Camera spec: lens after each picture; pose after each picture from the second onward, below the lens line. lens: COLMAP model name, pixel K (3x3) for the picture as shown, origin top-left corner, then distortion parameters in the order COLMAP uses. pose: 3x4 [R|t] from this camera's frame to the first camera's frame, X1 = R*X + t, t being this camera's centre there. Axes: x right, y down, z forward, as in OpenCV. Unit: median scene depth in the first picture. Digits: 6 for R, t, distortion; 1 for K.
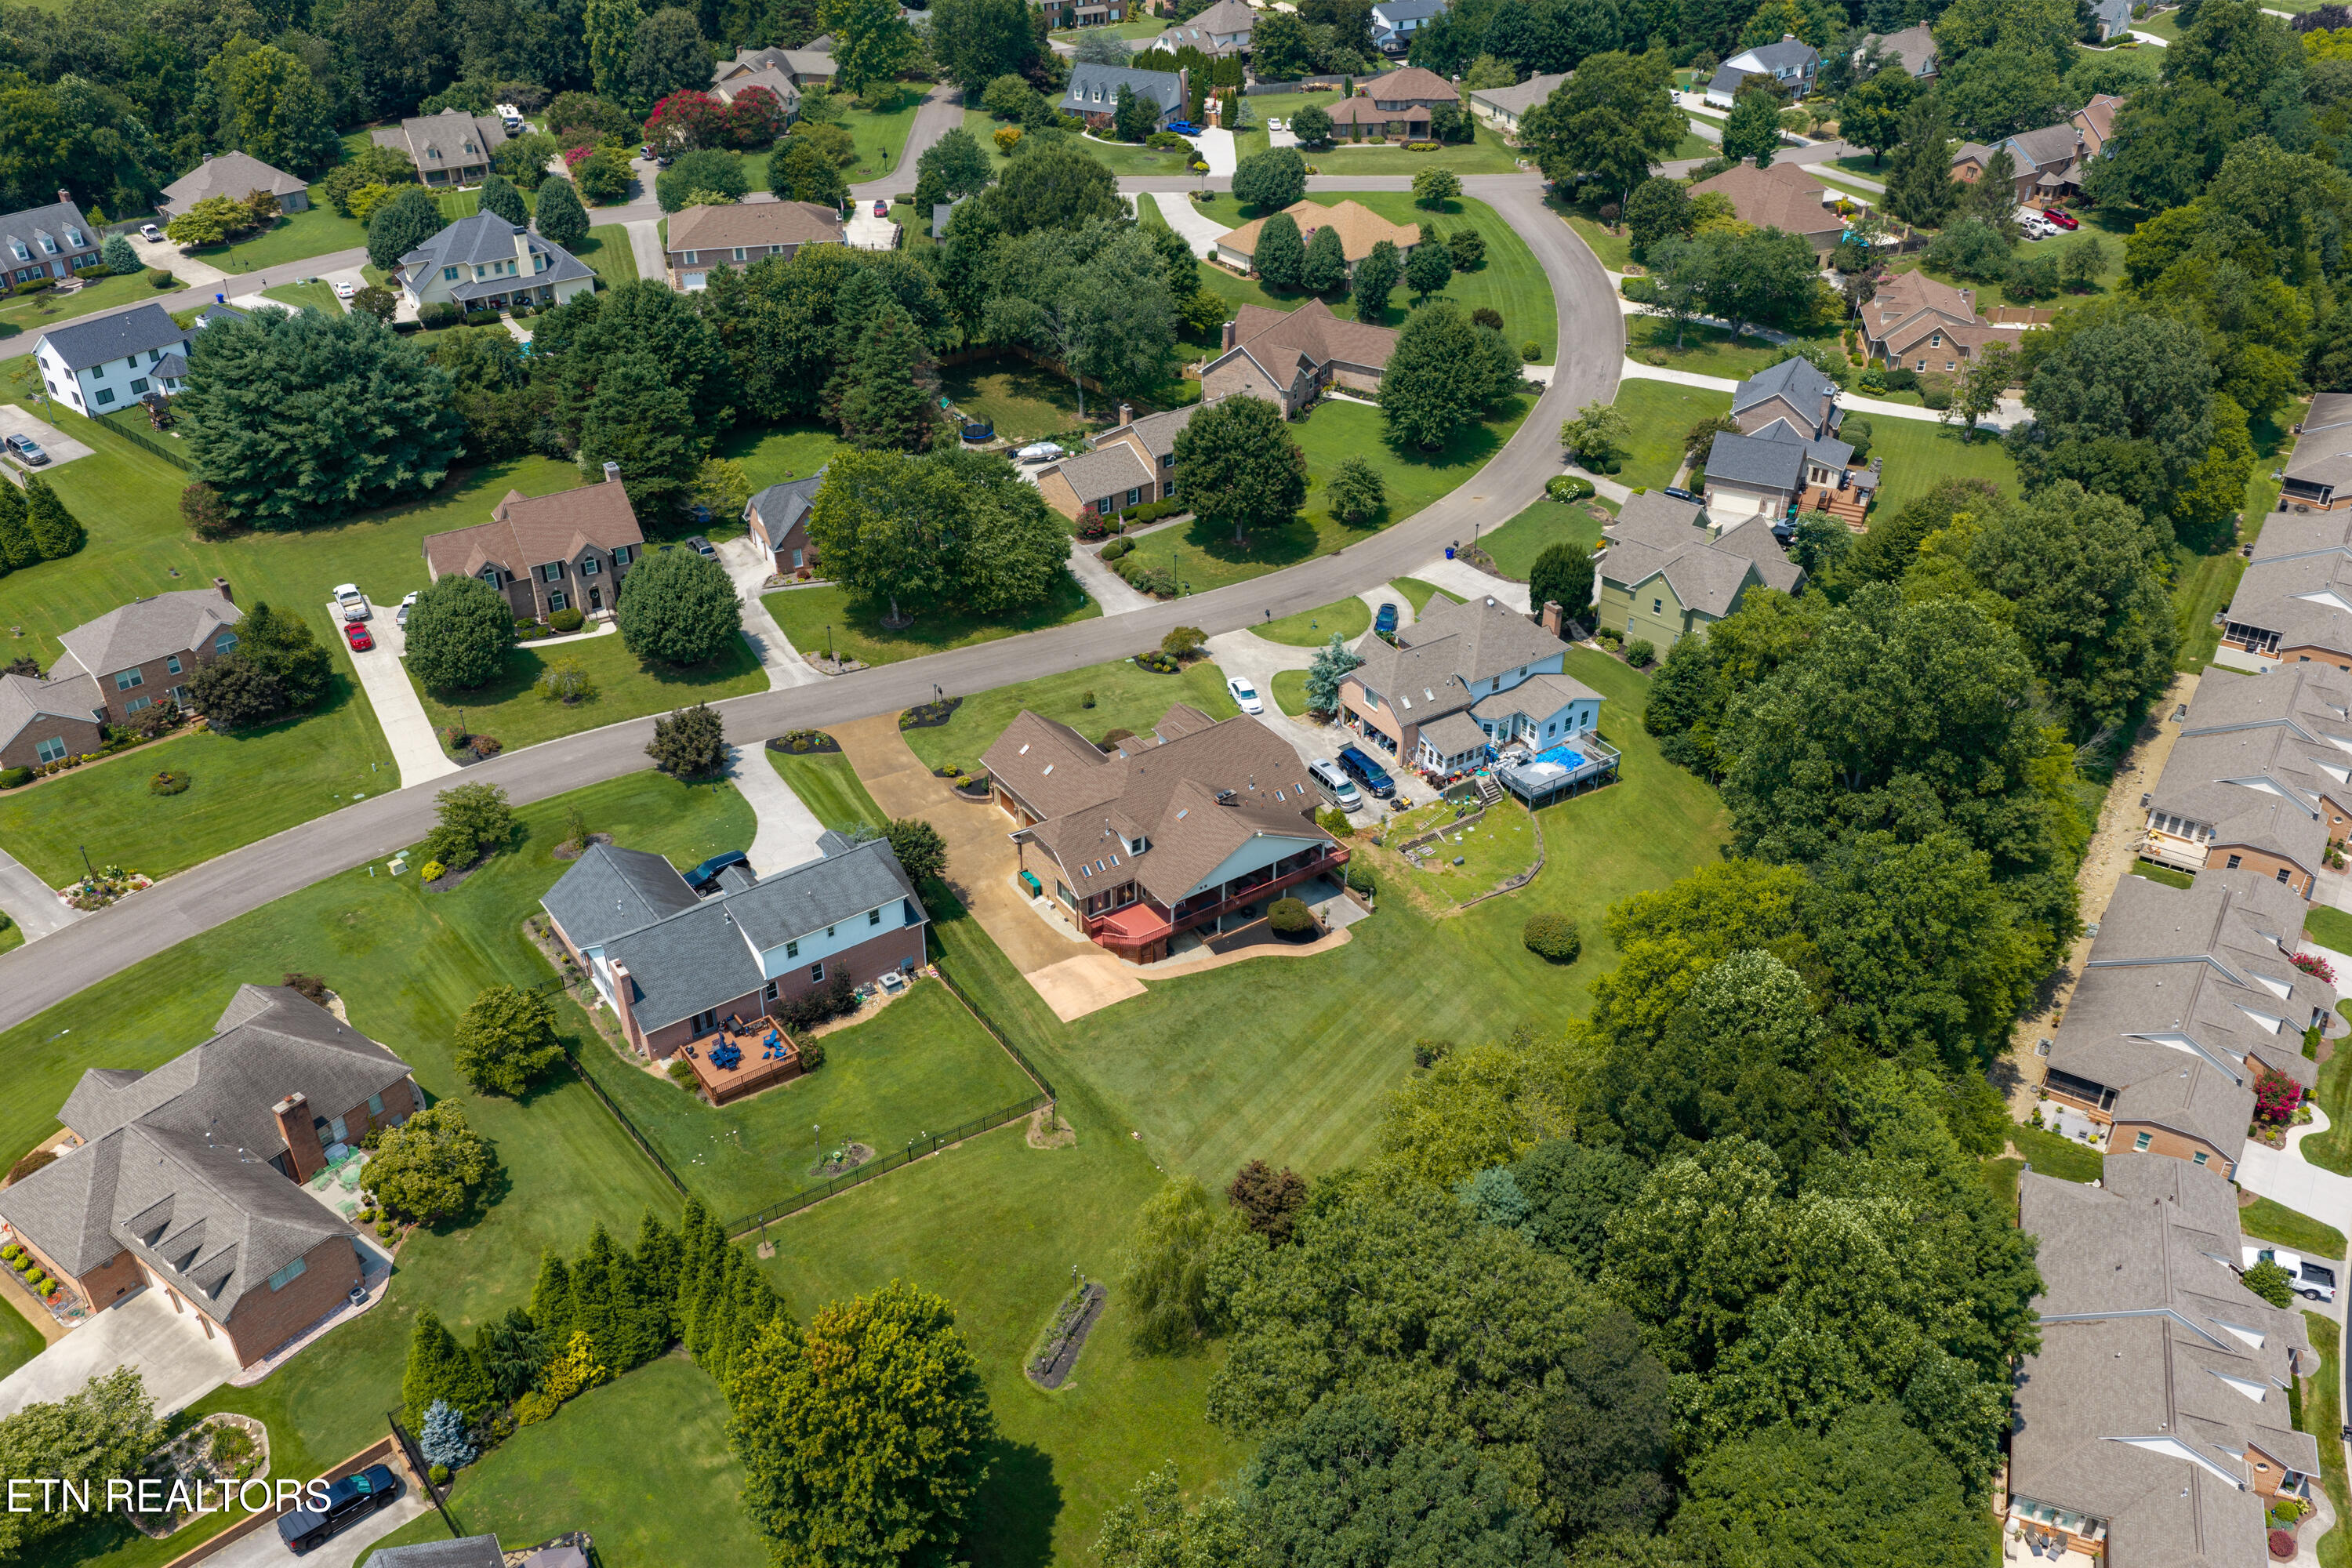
lens RADIAL K [[1947.2, 0, 1183.1], [0, 1947.2, 784.0], [0, 0, 1]] dist [0.001033, 0.004224]
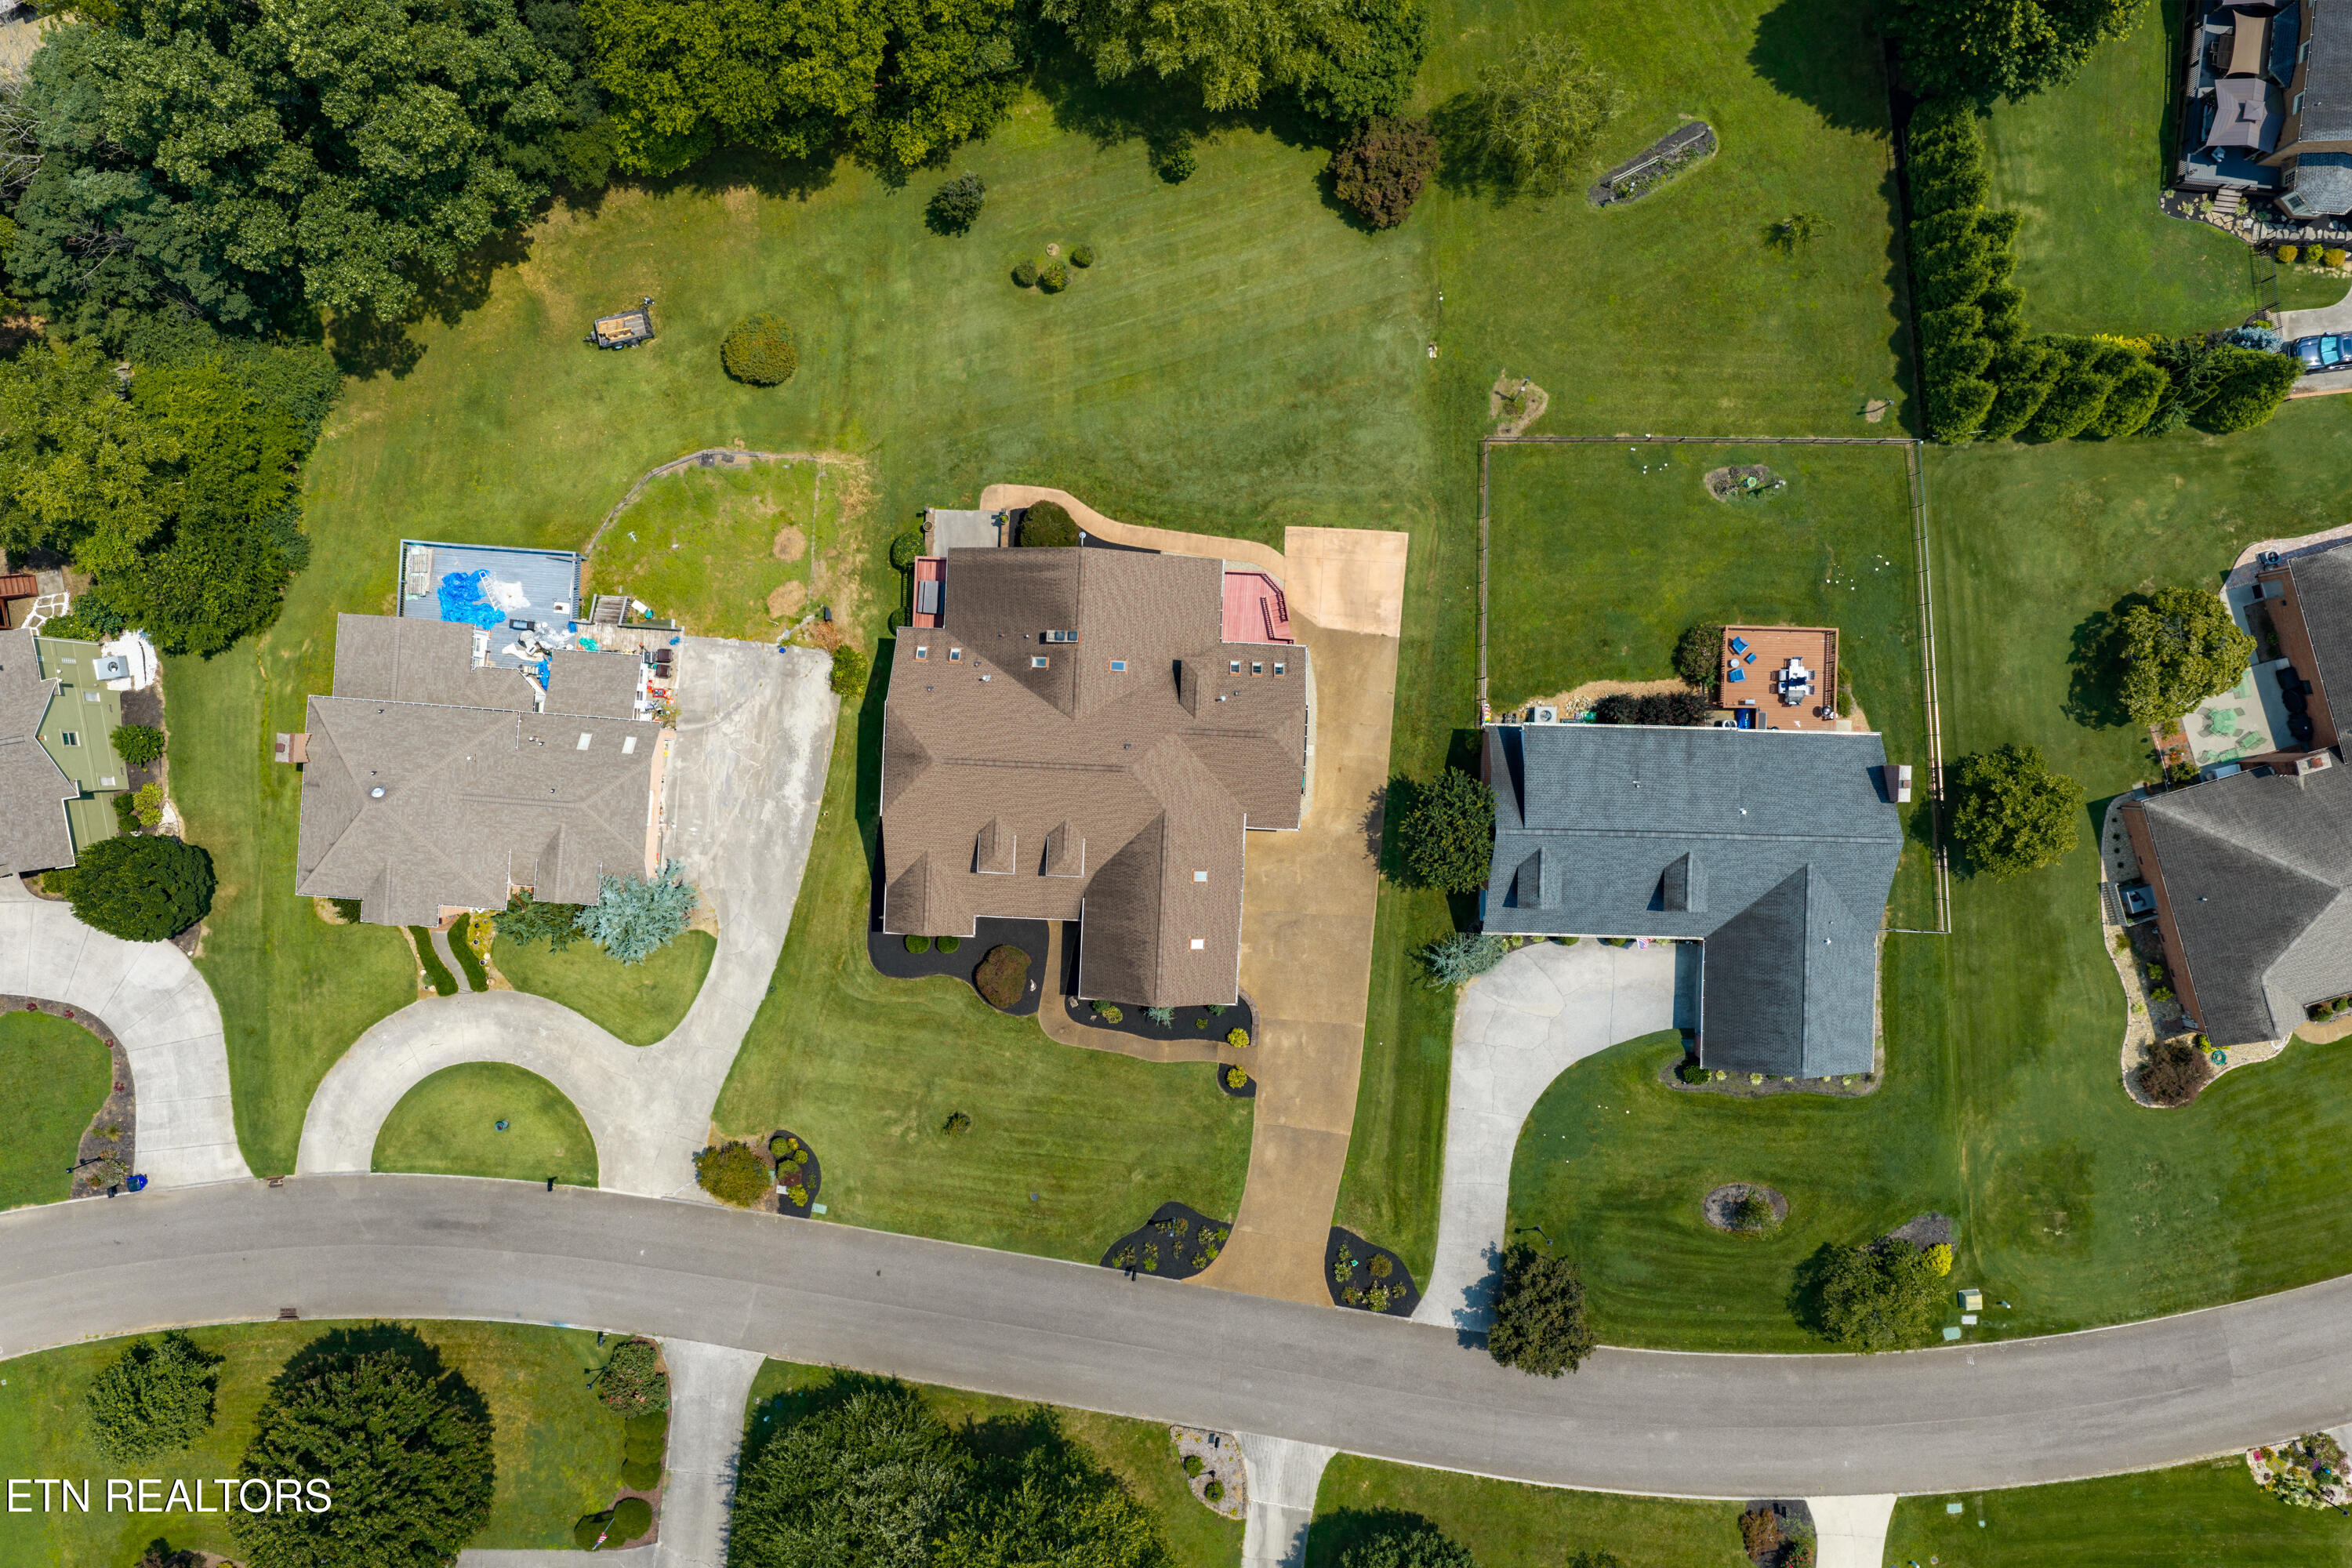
lens RADIAL K [[1947.2, 0, 1179.4], [0, 1947.2, 780.1], [0, 0, 1]] dist [0.001033, 0.004224]
pose [[-0.795955, -0.605292, -0.008777, -0.034622], [0.329909, -0.445893, 0.832070, -0.549076], [-0.507558, 0.659395, 0.554602, 0.573174]]
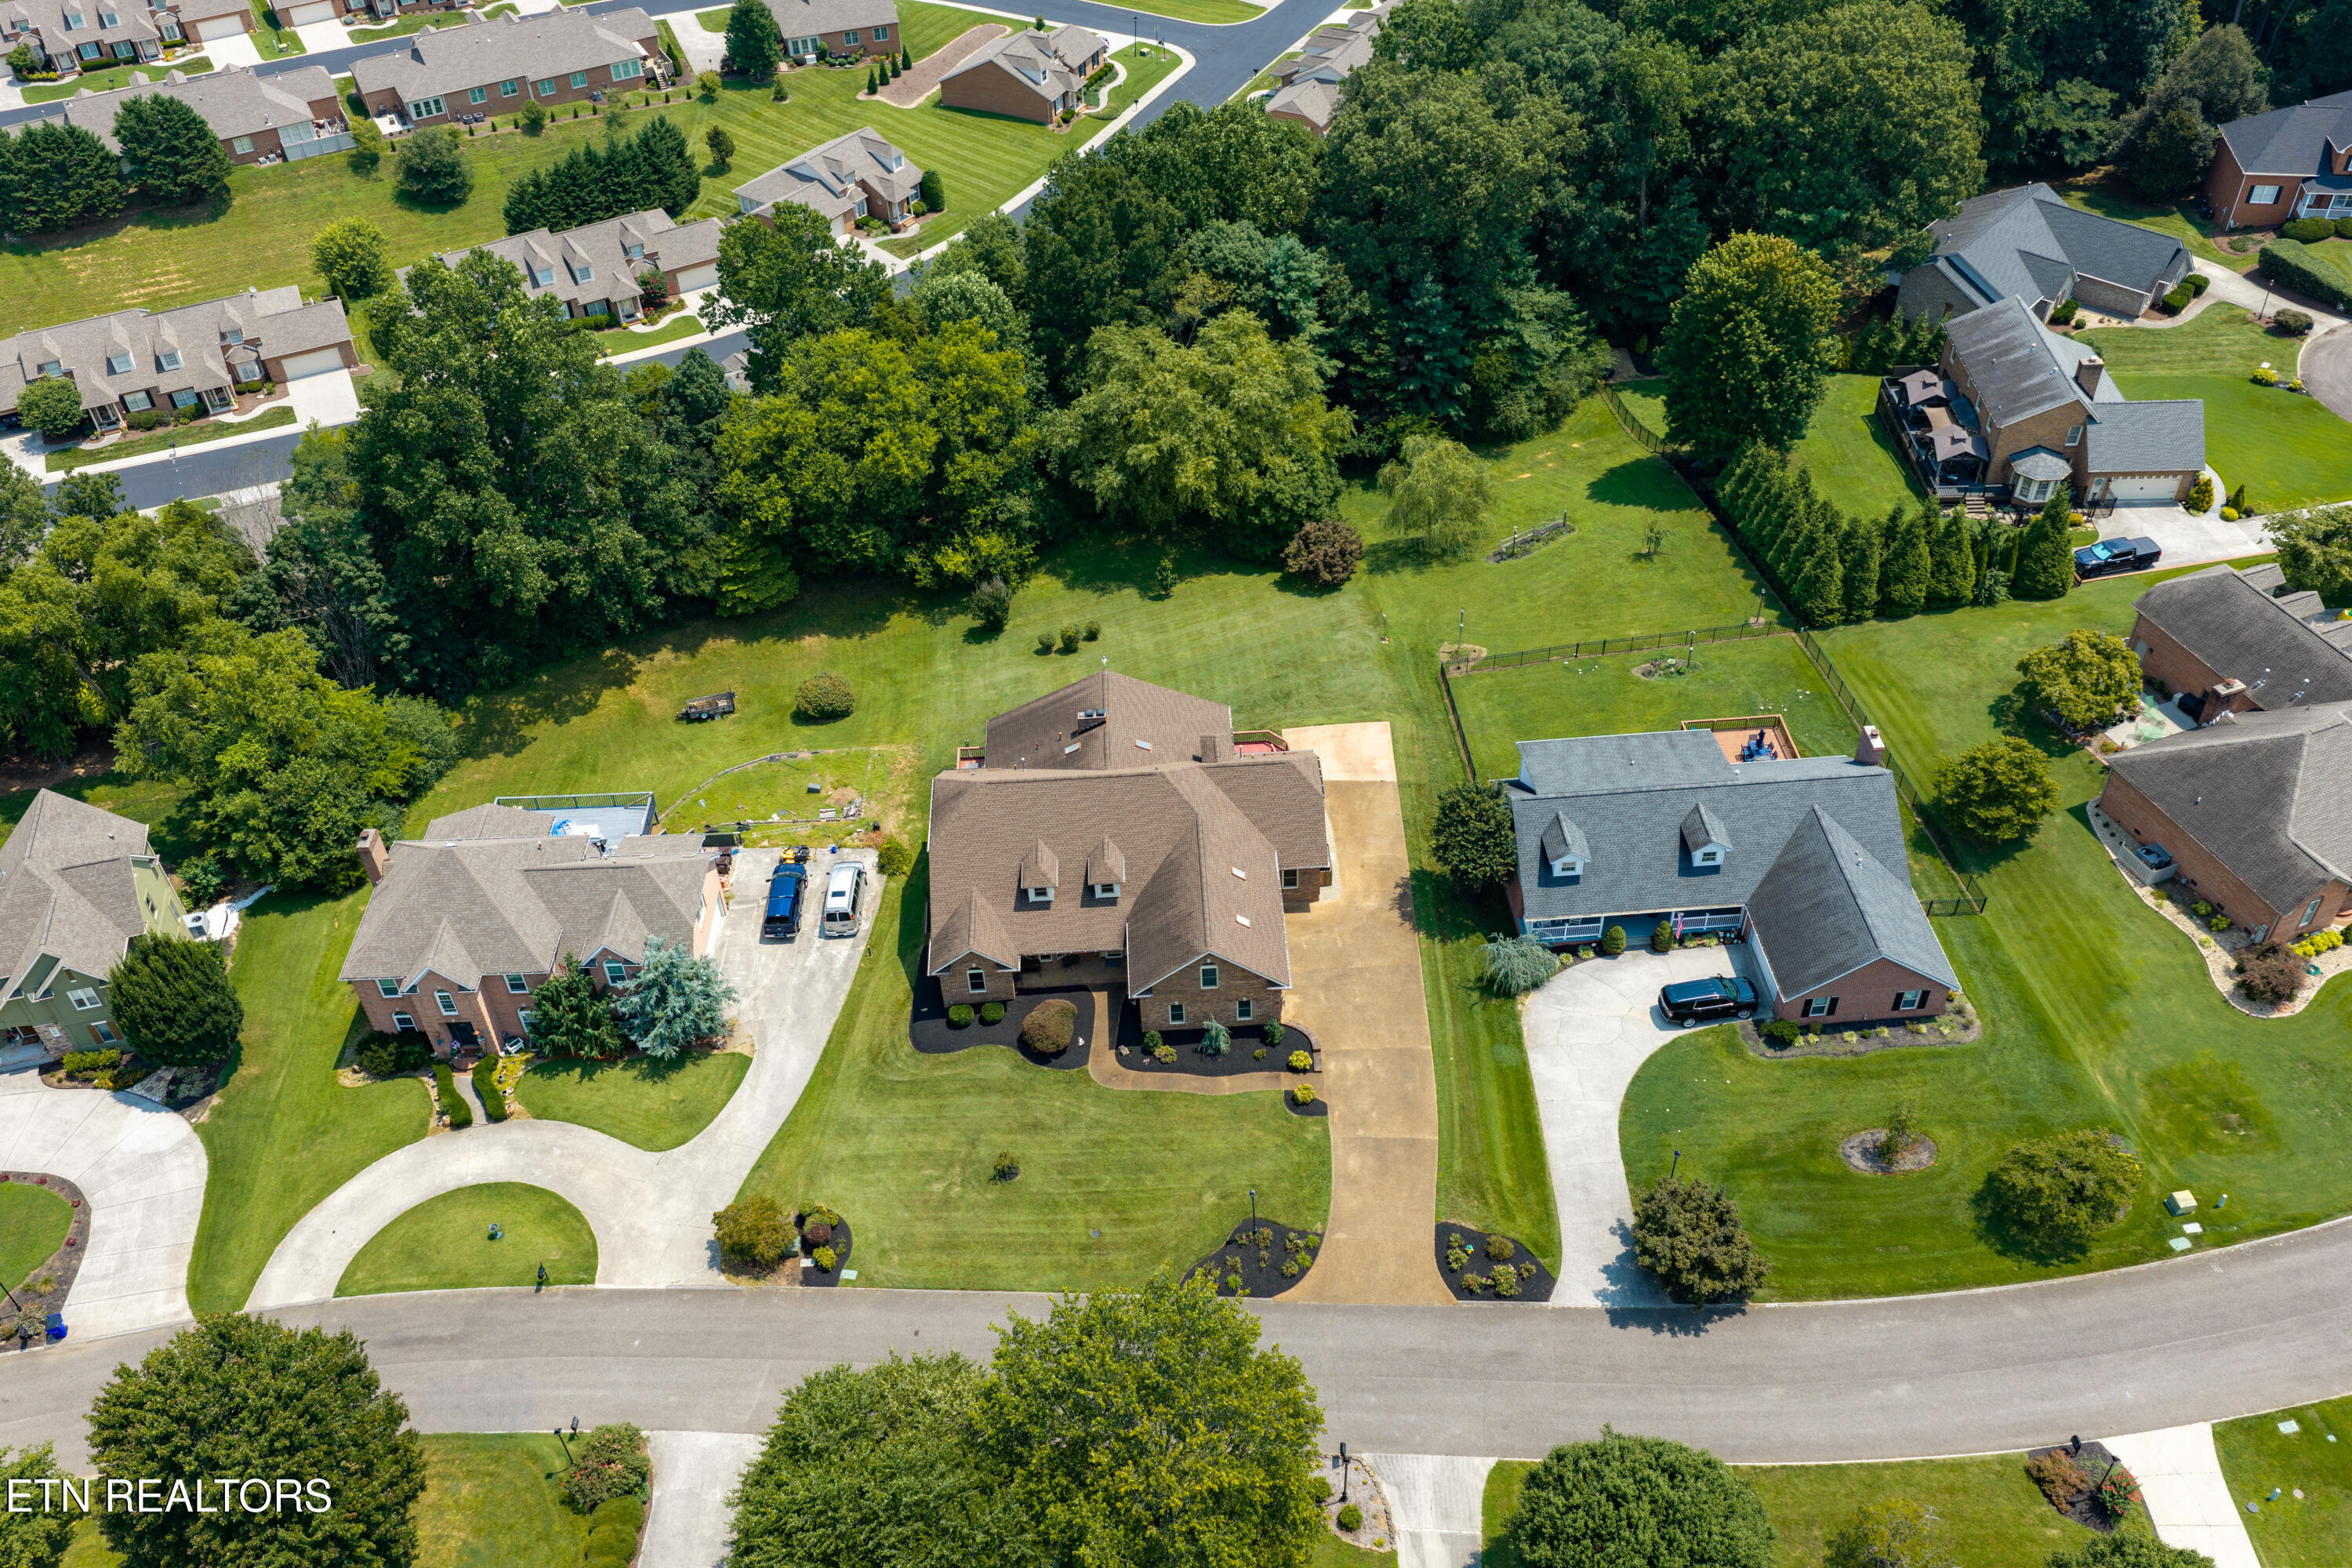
lens RADIAL K [[1947.2, 0, 1178.3], [0, 1947.2, 784.3], [0, 0, 1]] dist [0.001033, 0.004224]
pose [[-0.846293, -0.337691, 0.412012, -0.319760], [0.317660, 0.300973, 0.899170, -0.638613], [-0.427646, 0.891841, -0.147440, 1.043042]]
